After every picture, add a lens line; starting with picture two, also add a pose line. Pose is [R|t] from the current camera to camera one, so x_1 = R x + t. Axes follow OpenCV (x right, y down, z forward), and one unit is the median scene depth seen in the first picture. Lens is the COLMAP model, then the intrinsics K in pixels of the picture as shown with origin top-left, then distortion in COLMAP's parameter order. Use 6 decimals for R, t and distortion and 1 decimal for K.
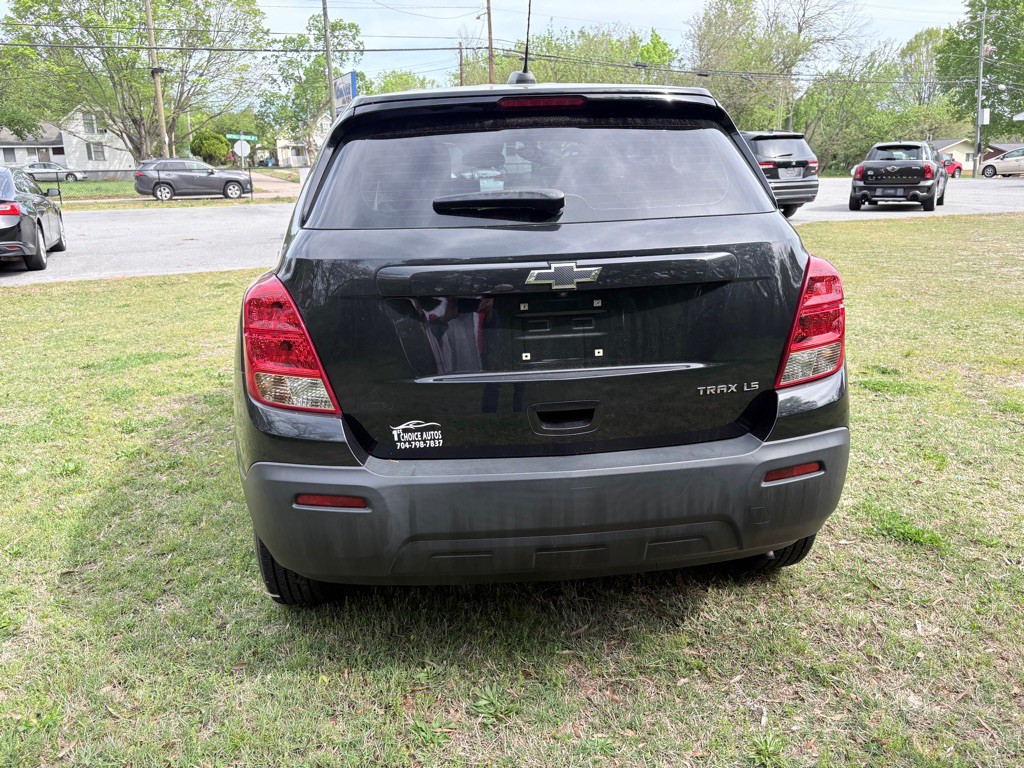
lens RADIAL K [[770.2, 0, 502.5], [0, 770.2, 383.9], [0, 0, 1]] dist [0.053583, -0.058102]
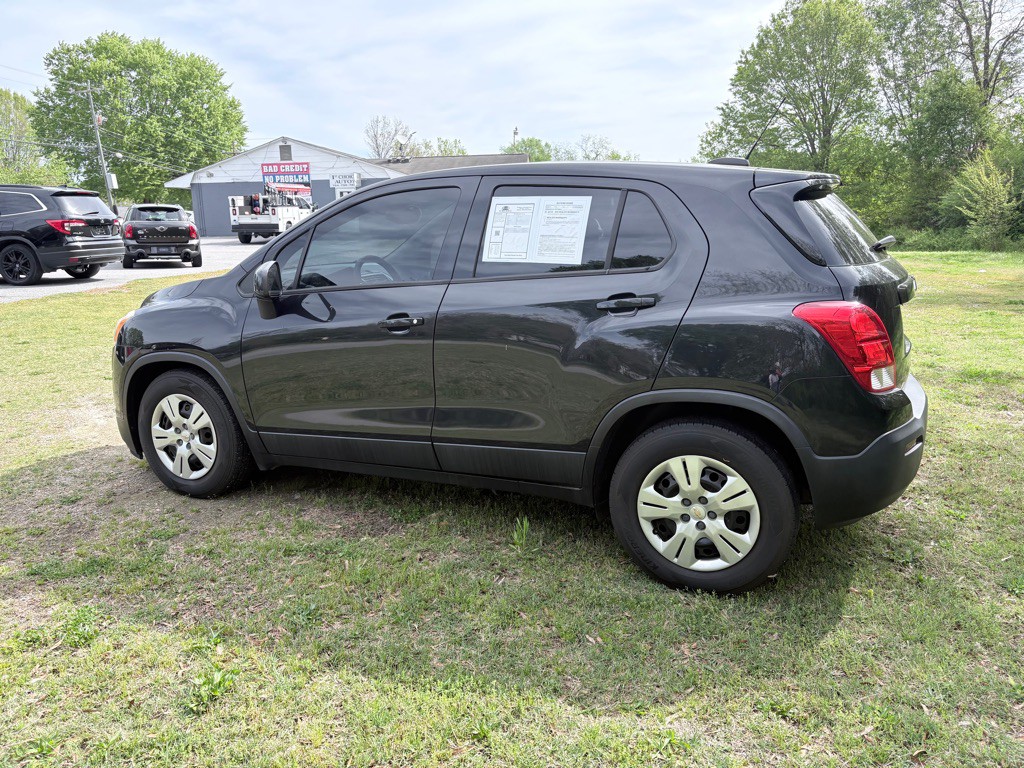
lens RADIAL K [[770.2, 0, 499.4], [0, 770.2, 387.3], [0, 0, 1]] dist [0.053583, -0.058102]
pose [[0.508026, -0.167696, 0.844859, -0.220776], [0.225700, 0.972509, 0.057317, -0.025755], [-0.831245, 0.161566, 0.531909, 0.100499]]
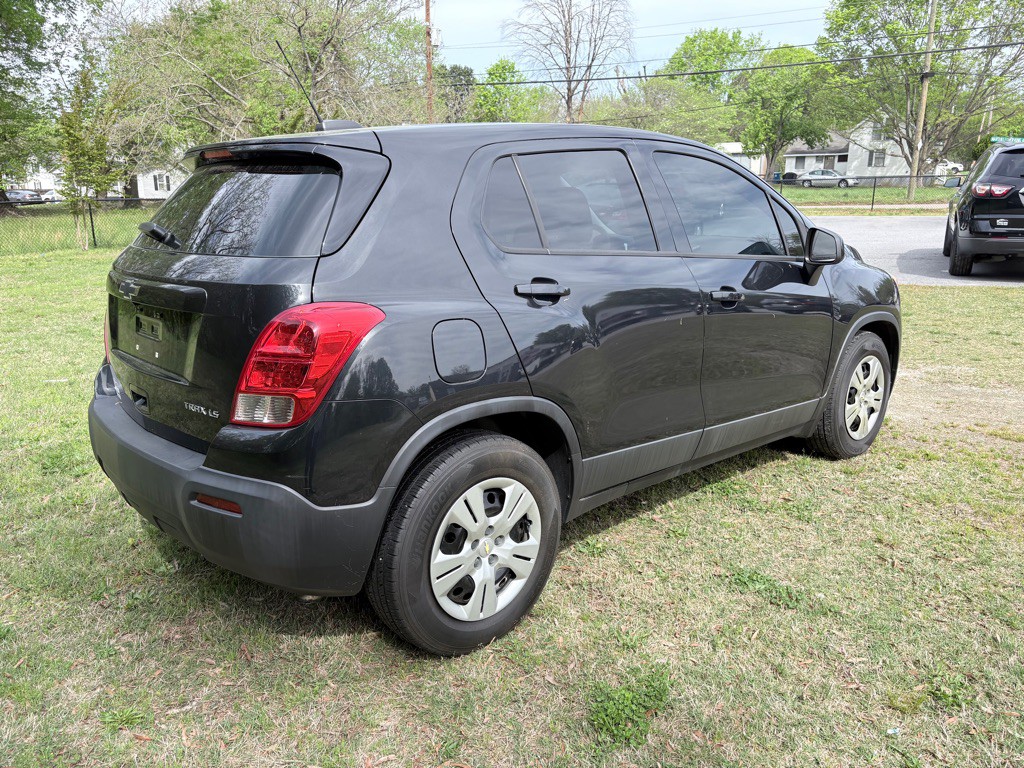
lens RADIAL K [[770.2, 0, 513.9], [0, 770.2, 383.9], [0, 0, 1]] dist [0.053583, -0.058102]
pose [[0.600872, 0.210121, -0.771234, 0.175662], [-0.214425, 0.971840, 0.097716, -0.029304], [0.770048, 0.106657, 0.629007, 0.079968]]
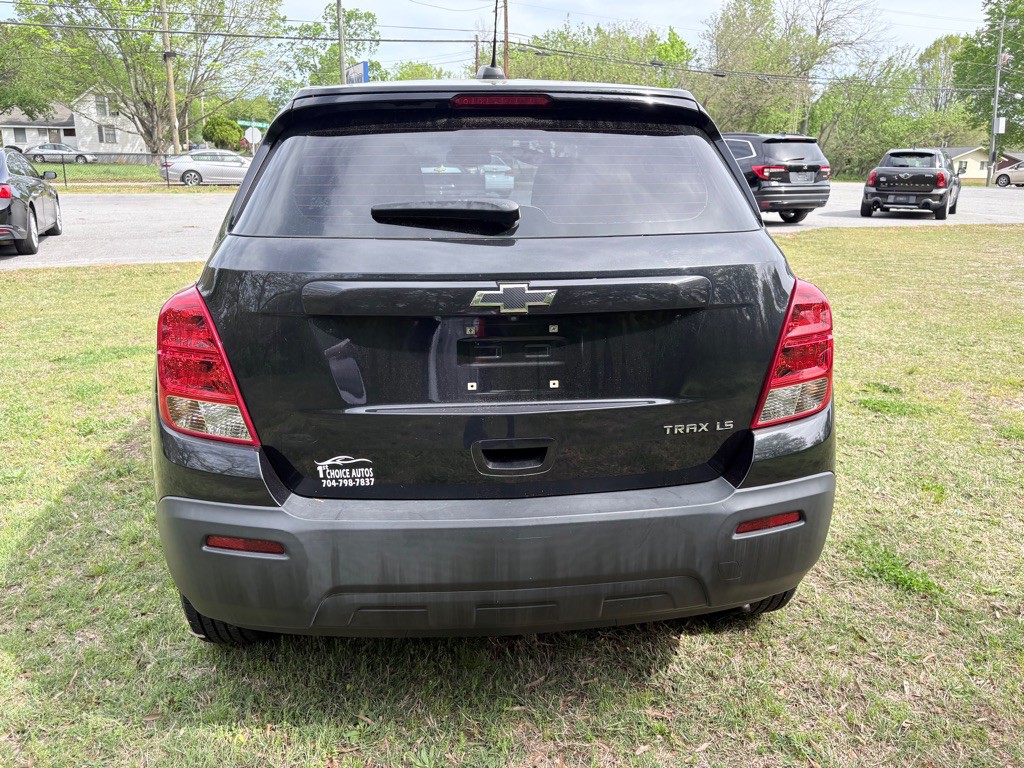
lens RADIAL K [[770.2, 0, 515.0], [0, 770.2, 380.1], [0, 0, 1]] dist [0.053583, -0.058102]
pose [[0.999590, 0.028312, 0.004189, 0.009335], [-0.028321, 0.999597, 0.002122, -0.005618], [-0.004127, -0.002239, 0.999989, 0.013718]]
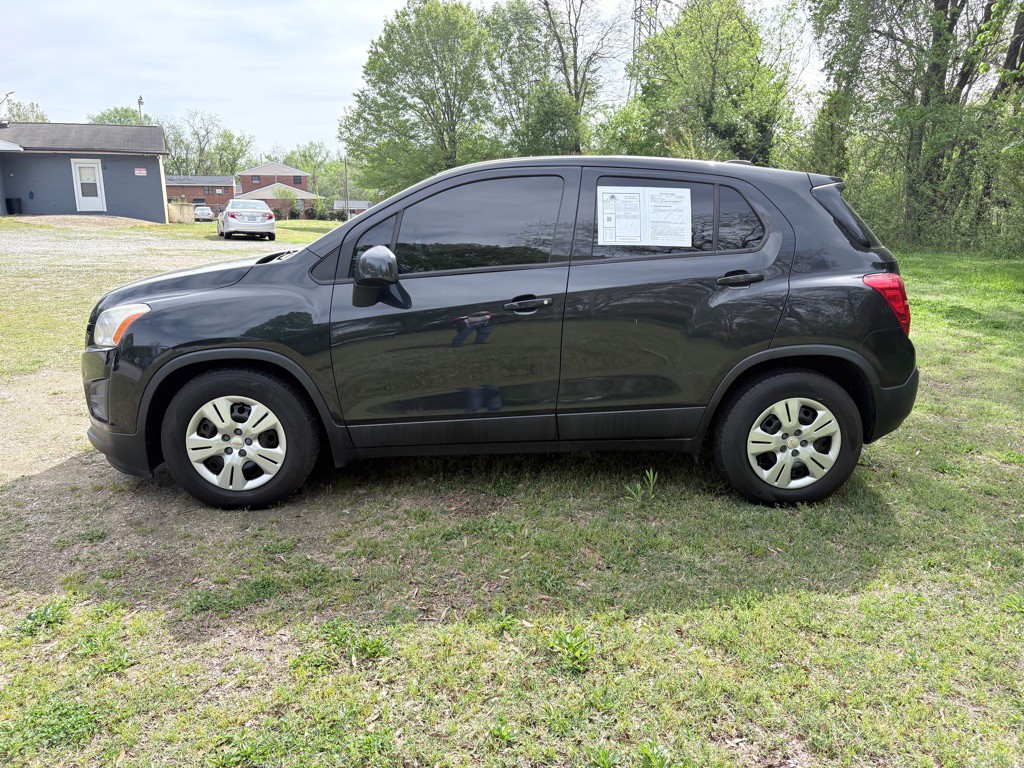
lens RADIAL K [[770.2, 0, 507.5], [0, 770.2, 390.4], [0, 0, 1]] dist [0.053583, -0.058102]
pose [[0.045230, -0.212064, 0.976209, -0.274239], [0.248825, 0.948802, 0.194581, -0.057038], [-0.967492, 0.234104, 0.095681, 0.219299]]
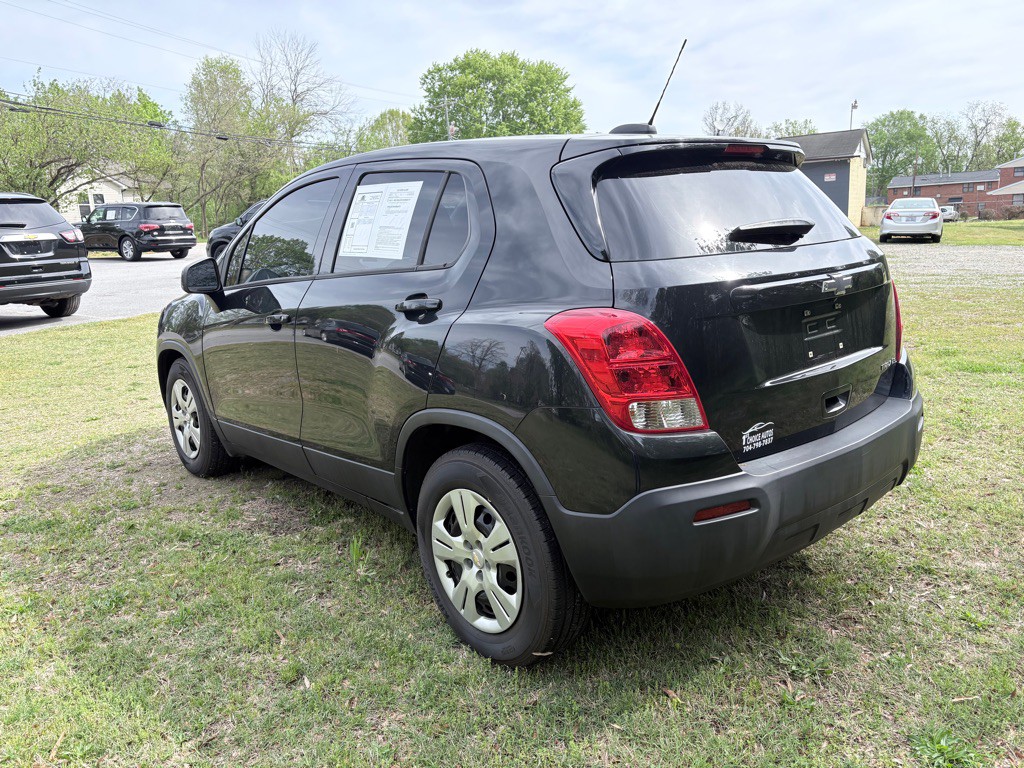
lens RADIAL K [[770.2, 0, 499.7], [0, 770.2, 383.6], [0, 0, 1]] dist [0.053583, -0.058102]
pose [[0.820348, -0.130751, 0.556717, -0.124448], [0.172669, 0.984707, -0.023167, -0.005632], [-0.545174, 0.115132, 0.830379, 0.032618]]
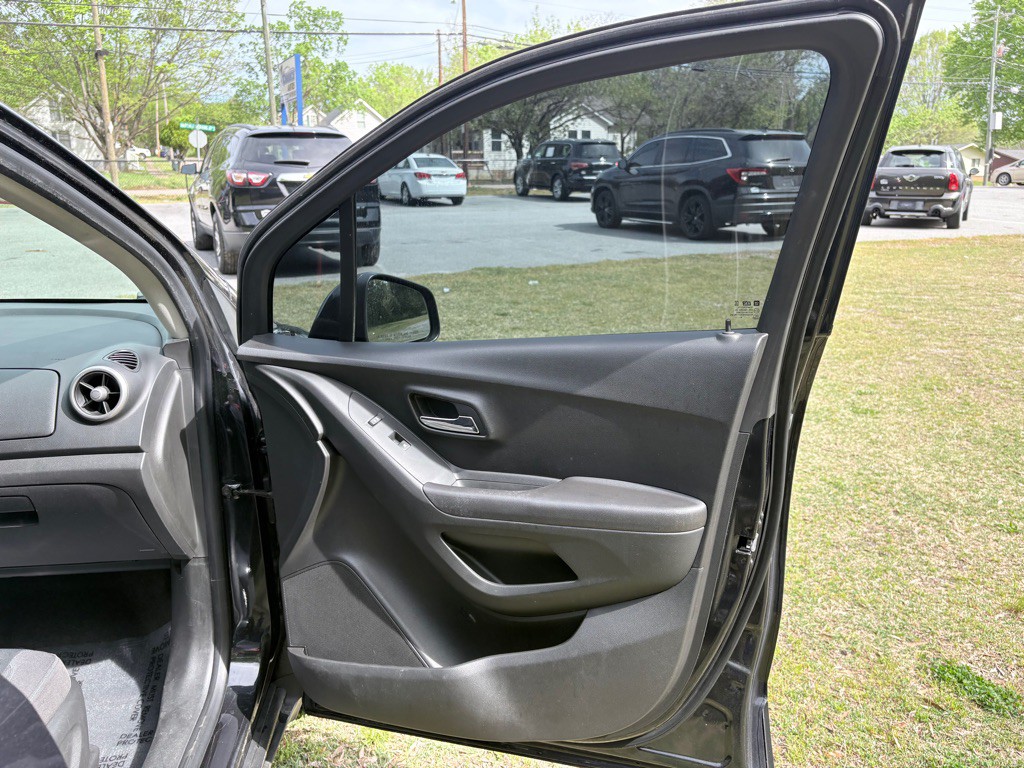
lens RADIAL K [[770.2, 0, 506.2], [0, 770.2, 375.3], [0, 0, 1]] dist [0.053583, -0.058102]
pose [[0.999841, 0.016899, 0.005669, 0.075477], [-0.016866, 0.999841, -0.005823, -0.059394], [-0.005766, 0.005726, 0.999967, 0.191860]]
